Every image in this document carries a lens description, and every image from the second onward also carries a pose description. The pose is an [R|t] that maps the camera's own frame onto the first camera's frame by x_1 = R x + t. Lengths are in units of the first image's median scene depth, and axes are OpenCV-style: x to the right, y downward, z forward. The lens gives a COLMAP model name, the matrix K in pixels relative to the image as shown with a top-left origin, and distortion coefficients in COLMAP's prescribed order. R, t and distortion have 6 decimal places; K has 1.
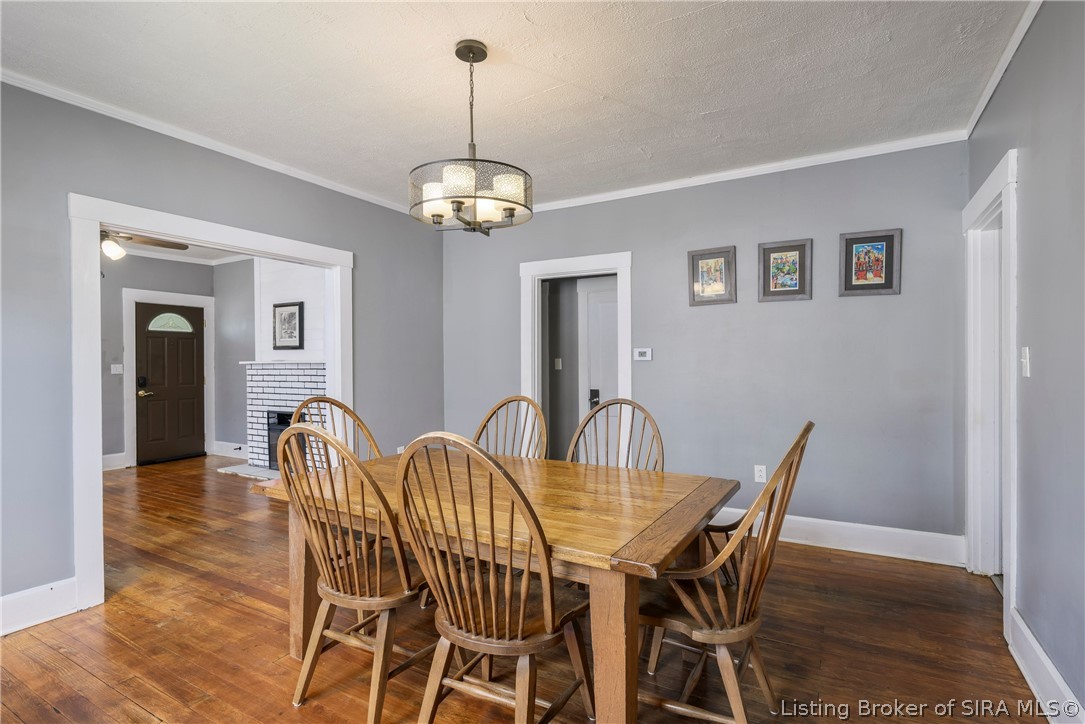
lens RADIAL K [[532.5, 0, 544.2], [0, 532.5, 369.7], [0, 0, 1]] dist [0.002100, 0.000418]
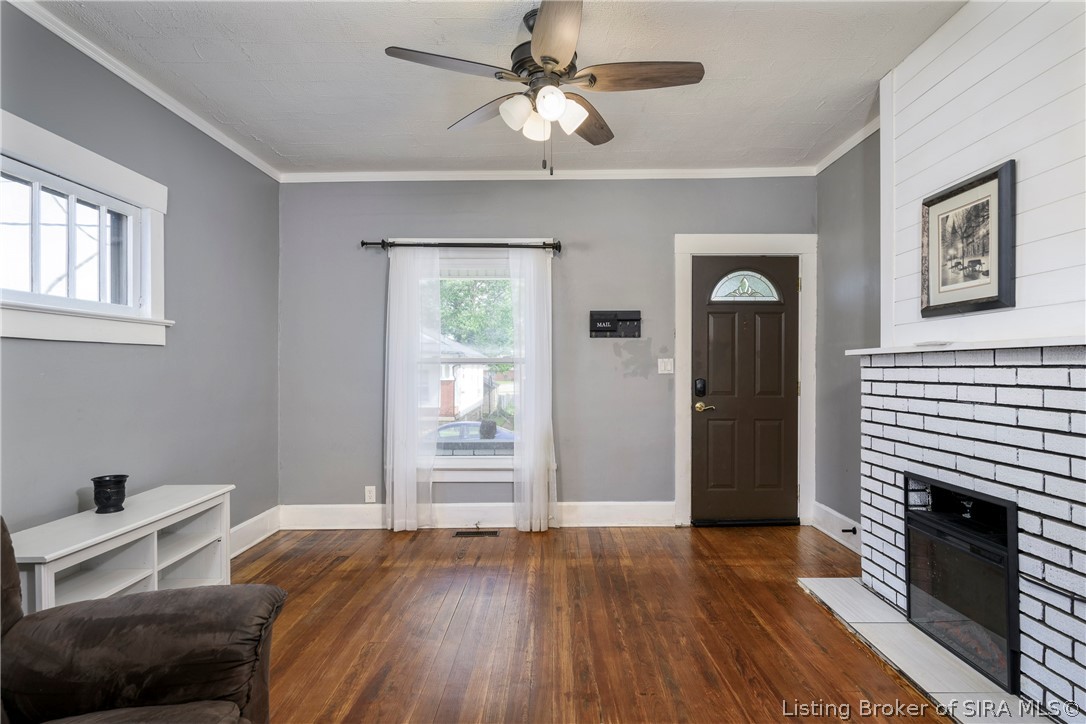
lens RADIAL K [[610.9, 0, 547.8], [0, 610.9, 368.0], [0, 0, 1]] dist [-0.008709, -0.000108]
pose [[0.497890, 0.006806, -0.867214, -0.256641], [-0.013171, 0.999913, 0.000286, 0.003016], [0.867140, 0.011280, 0.497936, 0.537491]]
